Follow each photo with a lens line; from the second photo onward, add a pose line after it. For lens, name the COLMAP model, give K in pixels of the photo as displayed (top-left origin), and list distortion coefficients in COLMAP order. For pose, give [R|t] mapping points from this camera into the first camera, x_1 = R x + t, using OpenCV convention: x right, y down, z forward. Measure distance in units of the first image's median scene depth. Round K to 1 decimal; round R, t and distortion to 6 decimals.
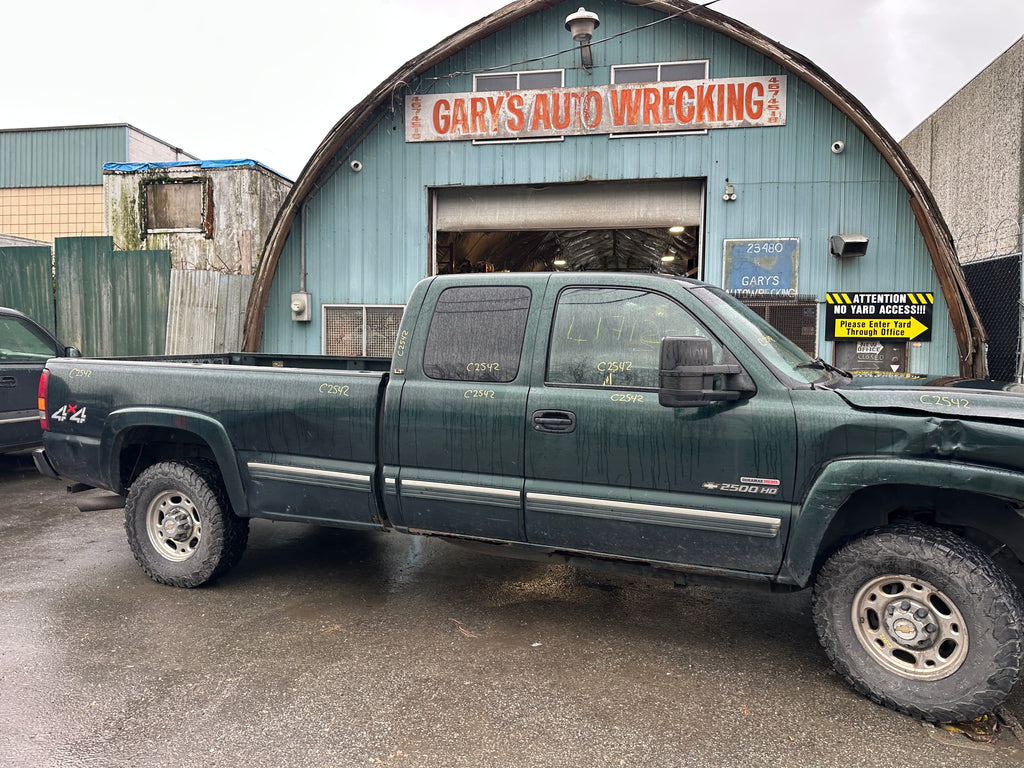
lens RADIAL K [[724.5, 0, 508.6], [0, 724.5, 378.3], [0, 0, 1]] dist [0.050742, -0.053603]
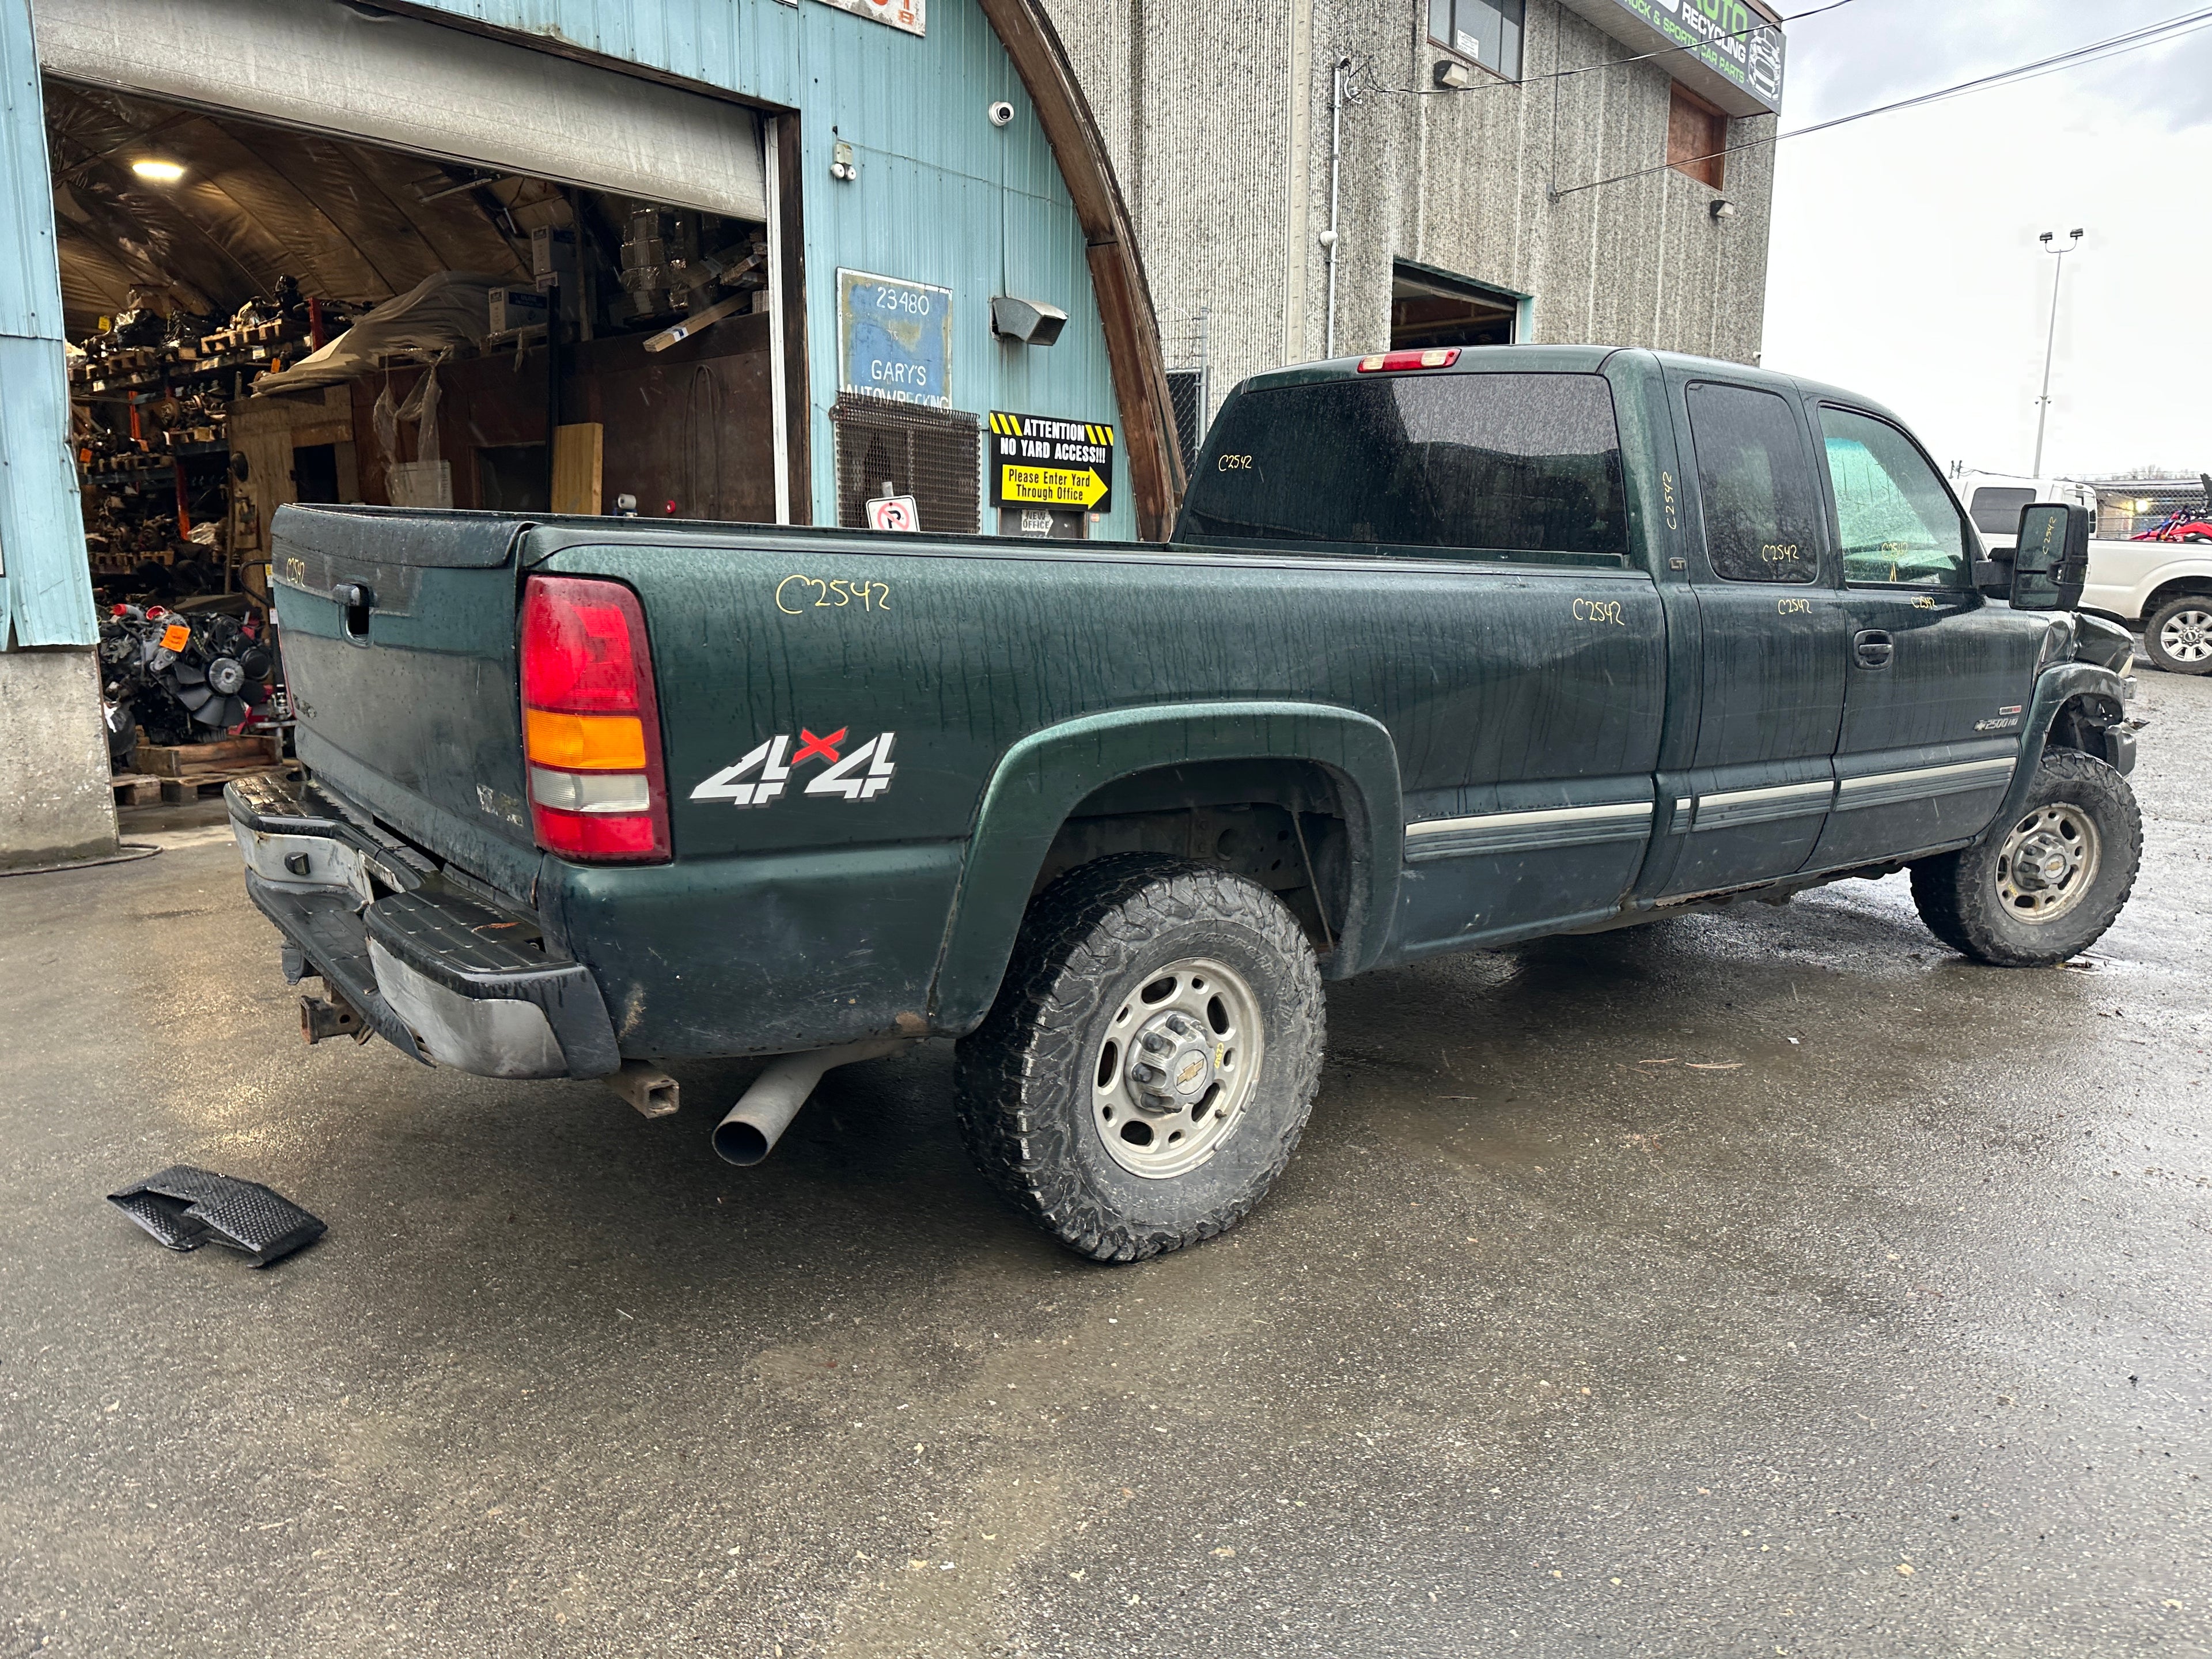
lens RADIAL K [[1584.6, 0, 1125.6], [0, 1584.6, 835.6], [0, 0, 1]] dist [0.051845, -0.065448]
pose [[0.497236, -0.154816, 0.853691, -0.521936], [0.020241, 0.985753, 0.166976, -0.006977], [-0.867379, -0.065747, 0.493285, 0.344538]]
